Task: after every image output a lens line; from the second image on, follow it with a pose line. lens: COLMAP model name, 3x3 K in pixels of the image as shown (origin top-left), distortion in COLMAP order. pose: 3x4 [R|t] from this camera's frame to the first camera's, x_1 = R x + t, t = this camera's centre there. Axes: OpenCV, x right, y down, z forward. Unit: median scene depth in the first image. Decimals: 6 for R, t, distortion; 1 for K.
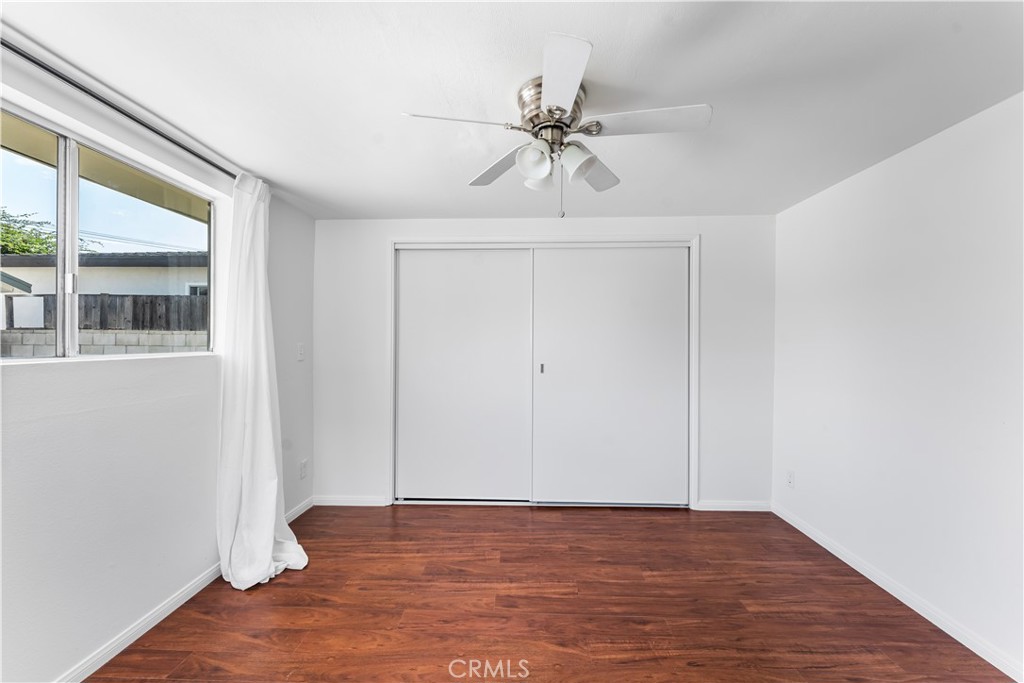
lens RADIAL K [[408.6, 0, 507.7], [0, 408.6, 341.7], [0, 0, 1]] dist [0.000344, -0.000880]
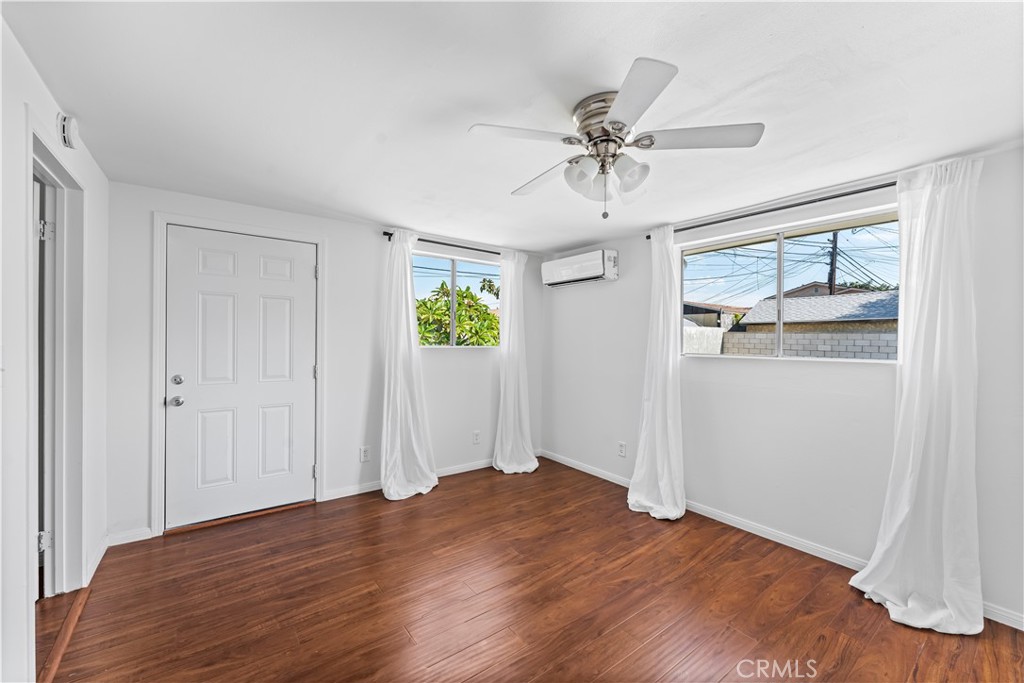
lens RADIAL K [[413.8, 0, 517.5], [0, 413.8, 342.0], [0, 0, 1]] dist [0.001177, -0.000844]
pose [[-0.761495, -0.020917, -0.647834, 0.652617], [-0.030563, 0.999526, 0.003654, 0.003237], [0.647450, 0.022582, -0.761773, 1.141567]]
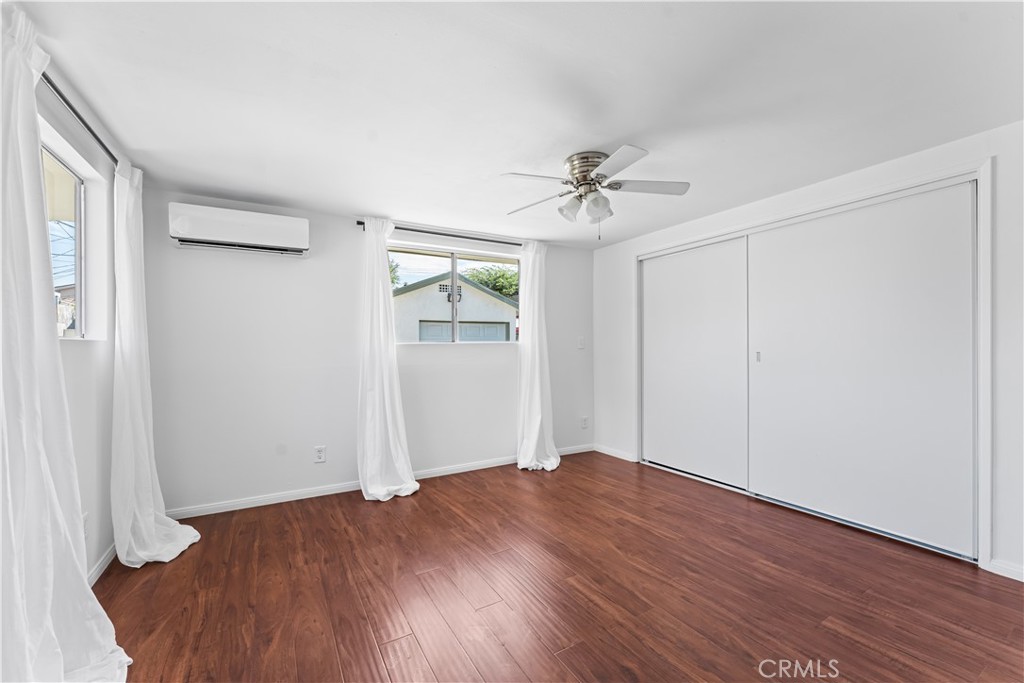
lens RADIAL K [[413.8, 0, 505.2], [0, 413.8, 346.9], [0, 0, 1]] dist [0.001177, -0.000844]
pose [[0.526010, -0.006251, -0.850455, 0.843288], [0.011705, 0.999931, -0.000110, 0.048955], [0.850398, -0.009897, 0.526048, -0.034181]]
